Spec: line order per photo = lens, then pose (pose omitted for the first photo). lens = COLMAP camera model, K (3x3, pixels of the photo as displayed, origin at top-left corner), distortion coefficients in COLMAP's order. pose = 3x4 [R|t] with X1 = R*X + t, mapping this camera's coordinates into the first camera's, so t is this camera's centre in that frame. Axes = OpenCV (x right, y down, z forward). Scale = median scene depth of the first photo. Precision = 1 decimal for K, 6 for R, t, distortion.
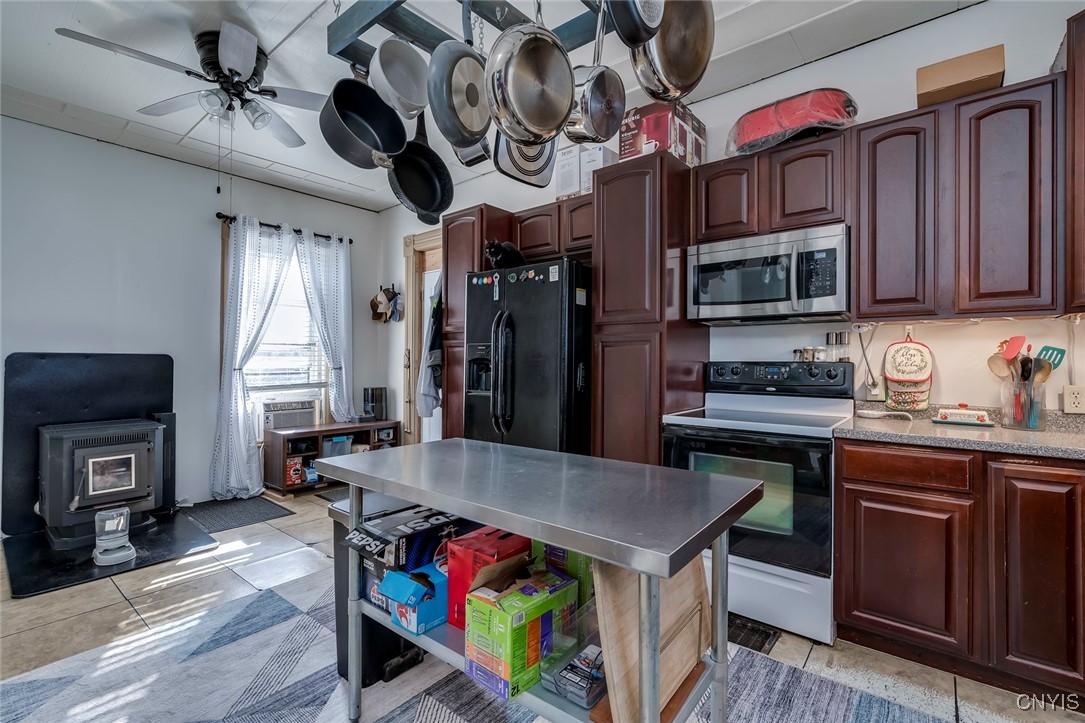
lens RADIAL K [[492.3, 0, 540.4], [0, 492.3, 359.5], [0, 0, 1]] dist [-0.003340, 0.002816]
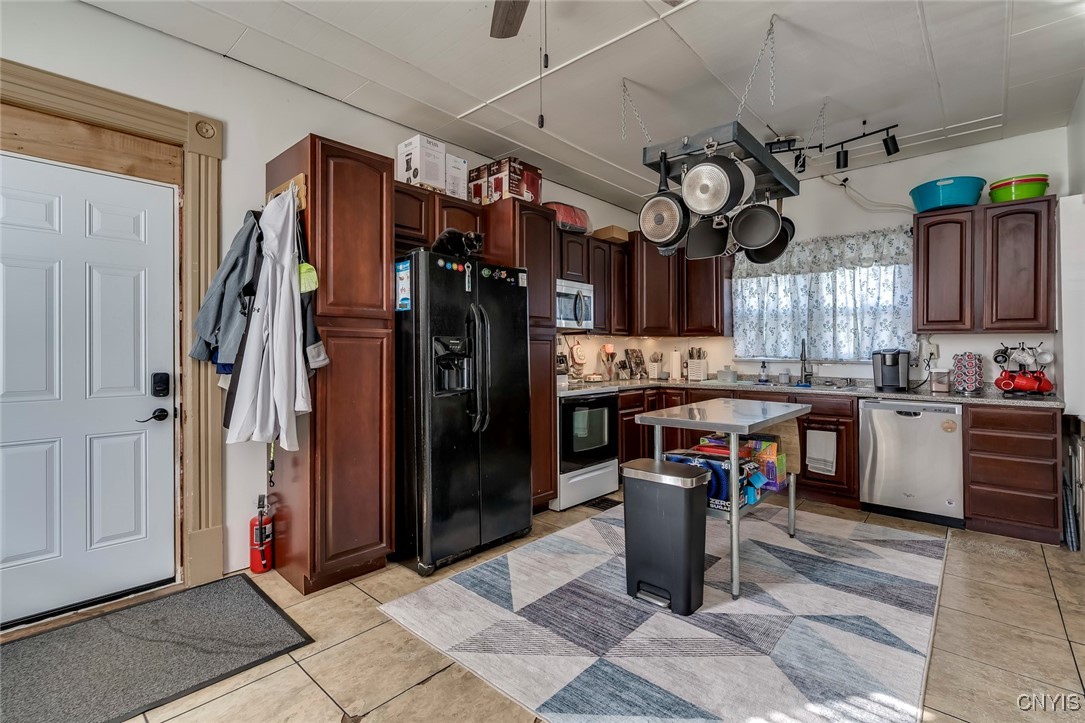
lens RADIAL K [[492.3, 0, 541.0], [0, 492.3, 354.3], [0, 0, 1]] dist [-0.003340, 0.002816]
pose [[0.055351, -0.004896, 0.998455, -1.079371], [0.001478, 0.999987, 0.004821, -0.005771], [-0.998466, 0.001209, 0.055357, 0.861193]]
